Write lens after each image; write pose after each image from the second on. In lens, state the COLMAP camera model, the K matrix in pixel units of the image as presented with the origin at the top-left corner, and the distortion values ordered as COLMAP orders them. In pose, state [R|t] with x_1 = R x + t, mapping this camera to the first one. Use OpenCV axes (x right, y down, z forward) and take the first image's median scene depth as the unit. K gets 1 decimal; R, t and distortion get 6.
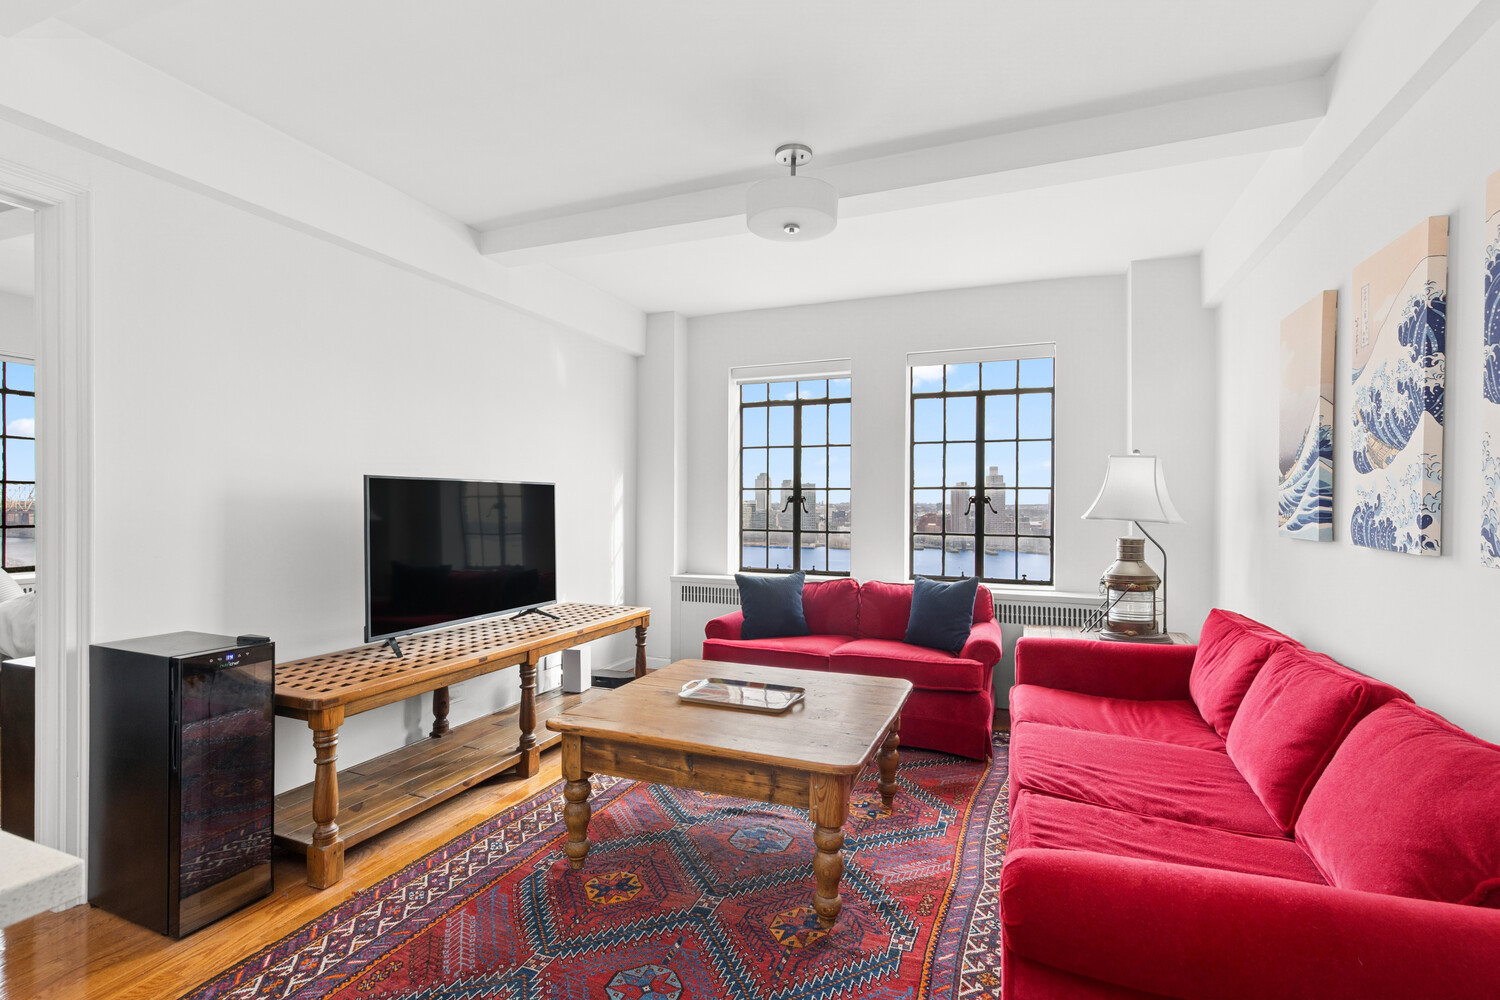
lens RADIAL K [[680.7, 0, 750.4], [0, 680.7, 505.3], [0, 0, 1]] dist [-0.003873, 0.000038]
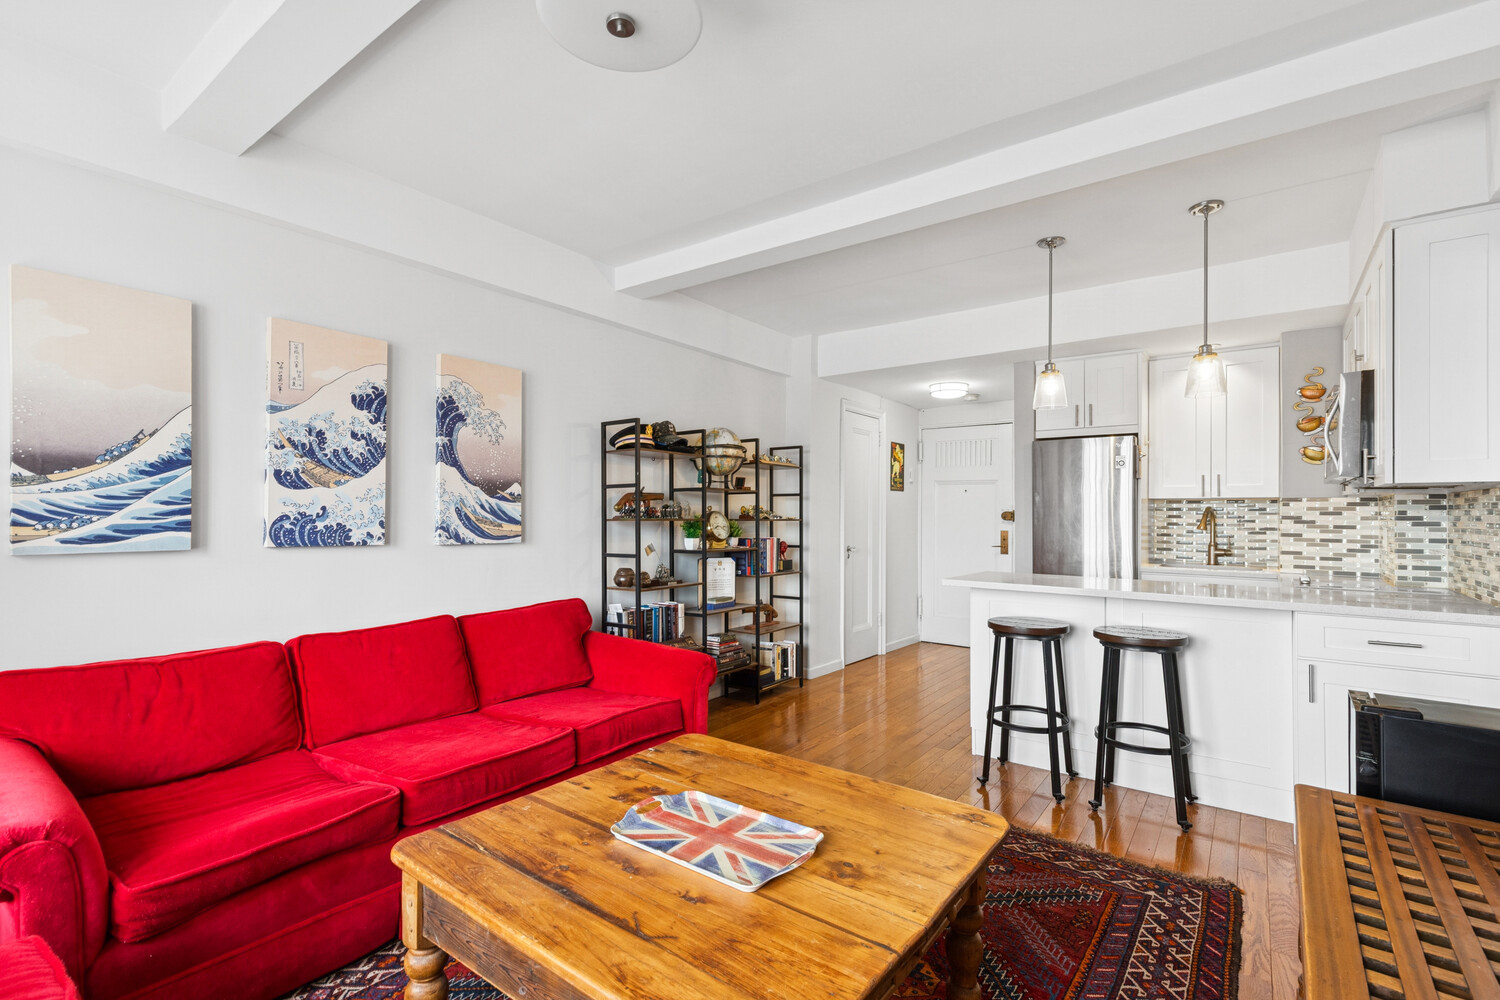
lens RADIAL K [[680.7, 0, 749.2], [0, 680.7, 506.1], [0, 0, 1]] dist [-0.003873, 0.000038]
pose [[-0.965955, -0.008045, 0.258587, -0.263359], [-0.010323, 0.999919, -0.007453, -0.015744], [-0.258506, -0.009869, -0.965959, 2.151290]]
